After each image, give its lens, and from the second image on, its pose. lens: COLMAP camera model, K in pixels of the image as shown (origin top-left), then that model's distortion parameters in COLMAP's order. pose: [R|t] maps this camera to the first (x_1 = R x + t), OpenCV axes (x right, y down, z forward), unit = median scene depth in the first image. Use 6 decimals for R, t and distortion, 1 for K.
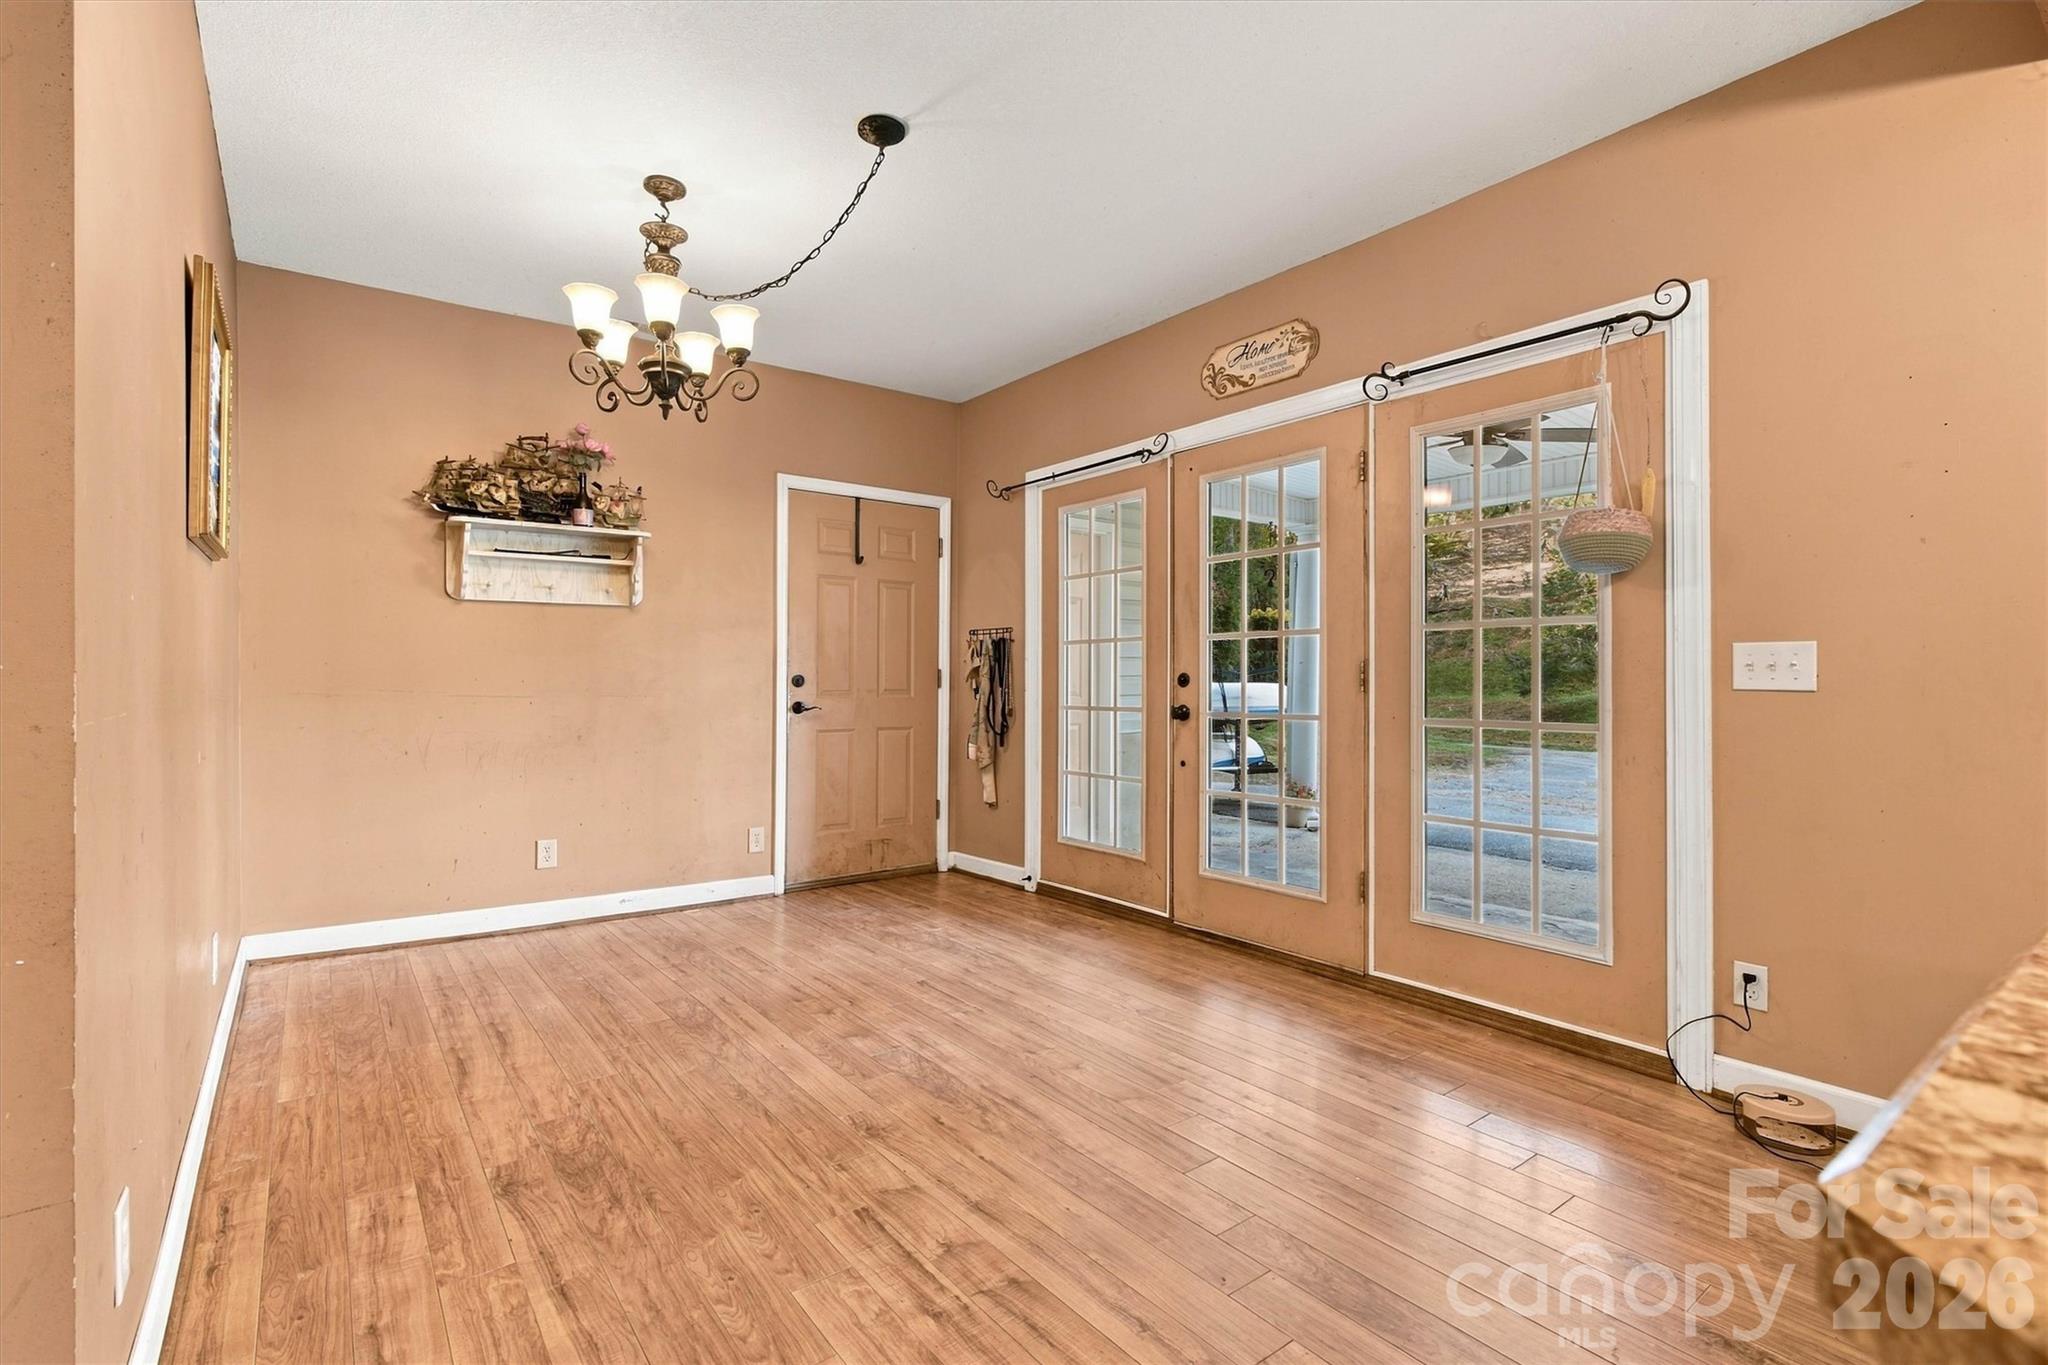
lens RADIAL K [[922.4, 0, 1021.1], [0, 922.4, 678.1], [0, 0, 1]] dist [0.001883, 0.001362]
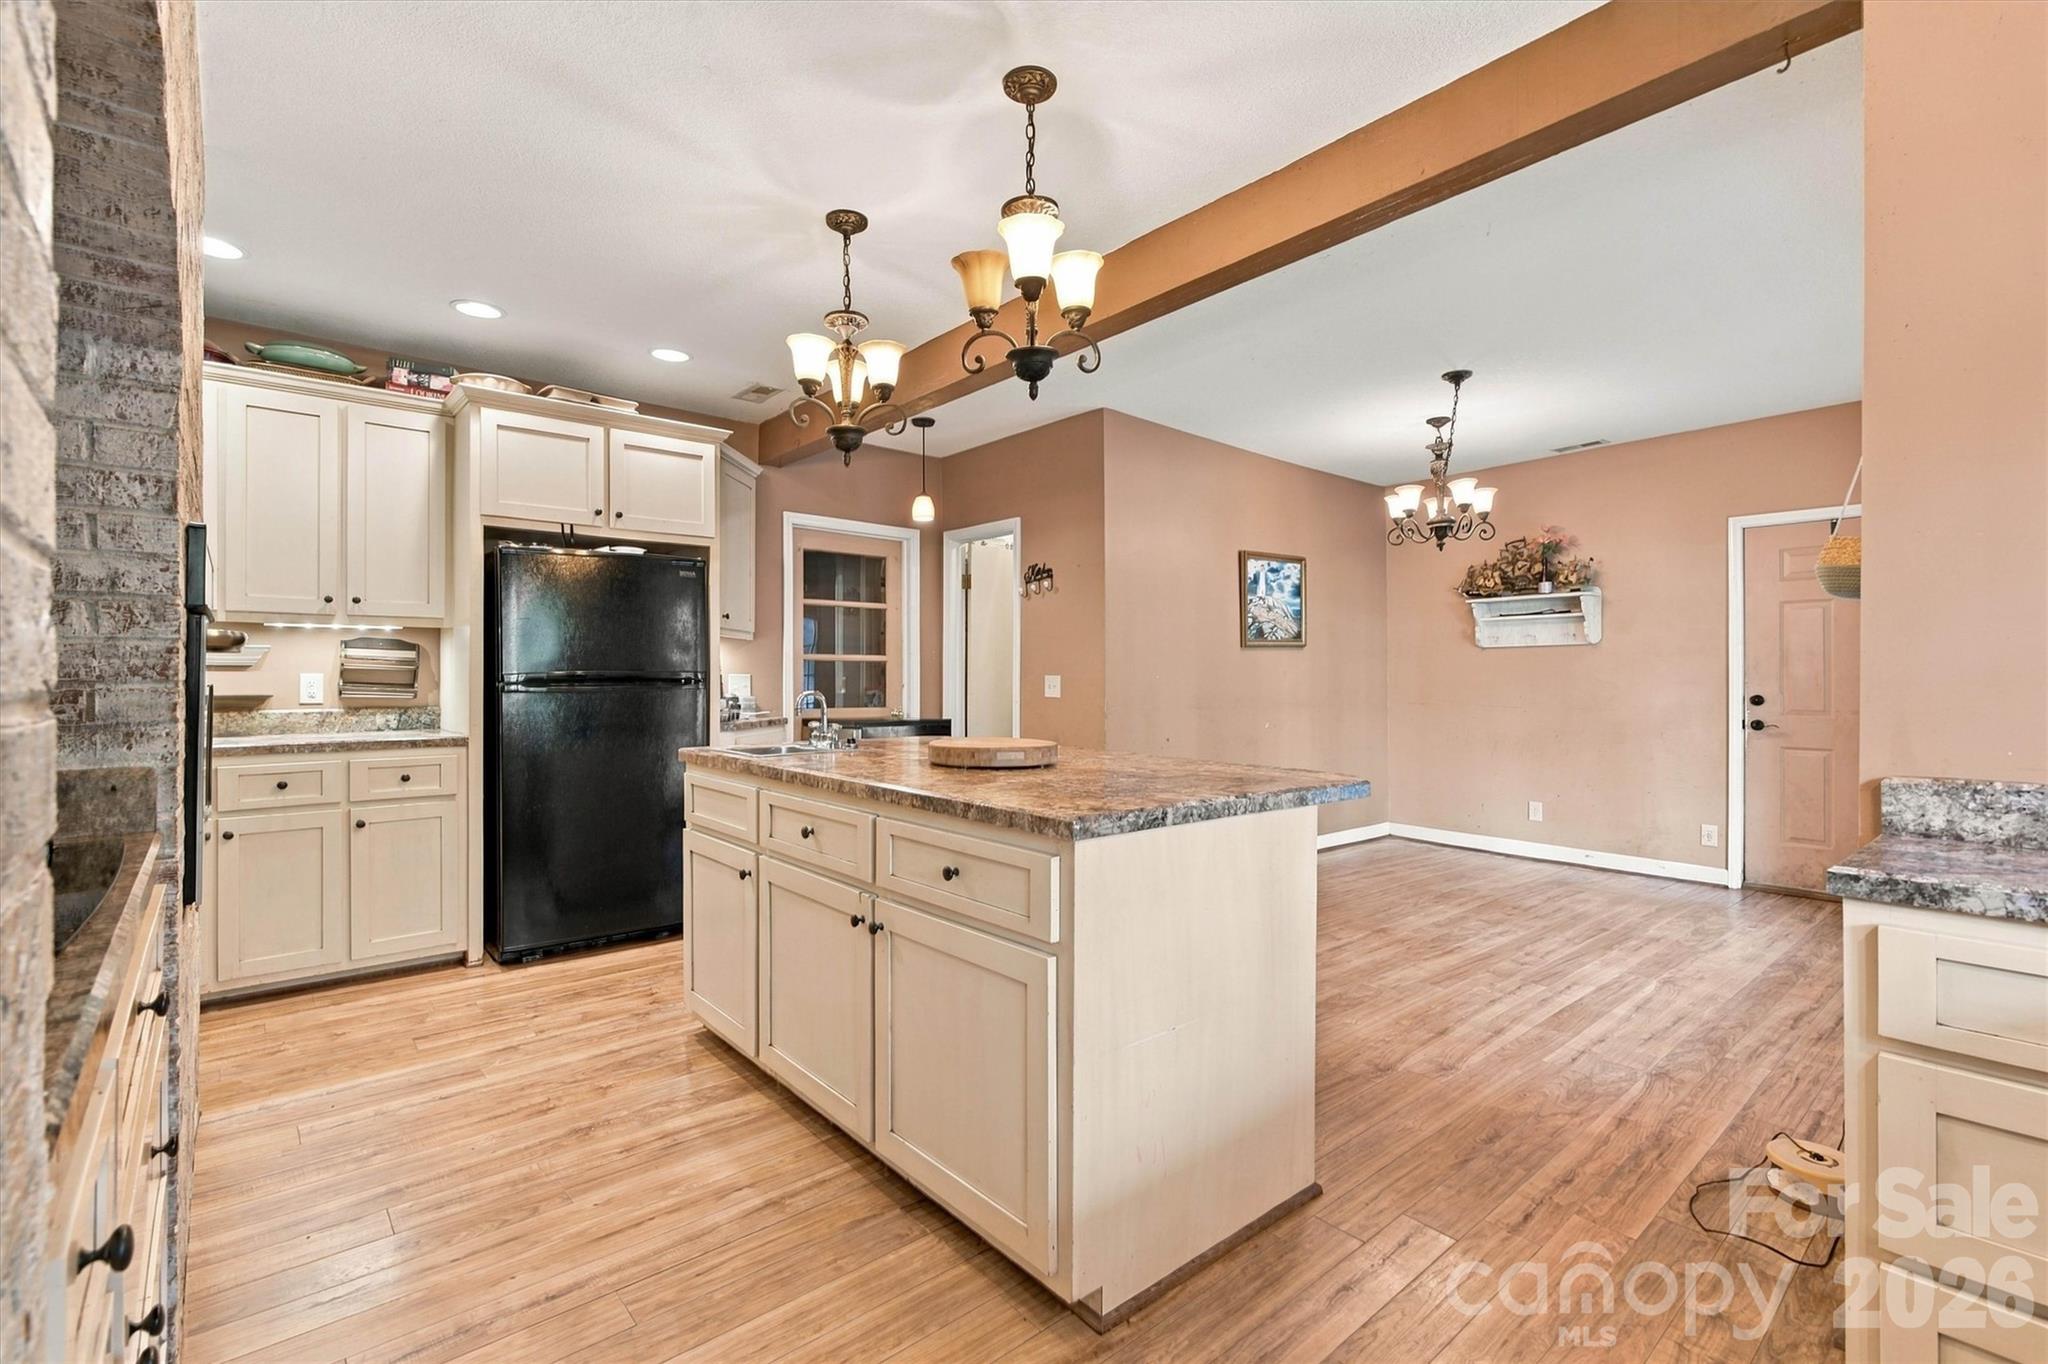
lens RADIAL K [[922.4, 0, 1021.1], [0, 922.4, 677.6], [0, 0, 1]] dist [0.001883, 0.001362]
pose [[0.064963, -0.005116, -0.997875, 0.926303], [-0.000363, 0.999987, -0.005150, -0.020897], [0.997888, 0.000697, 0.064961, 0.060103]]
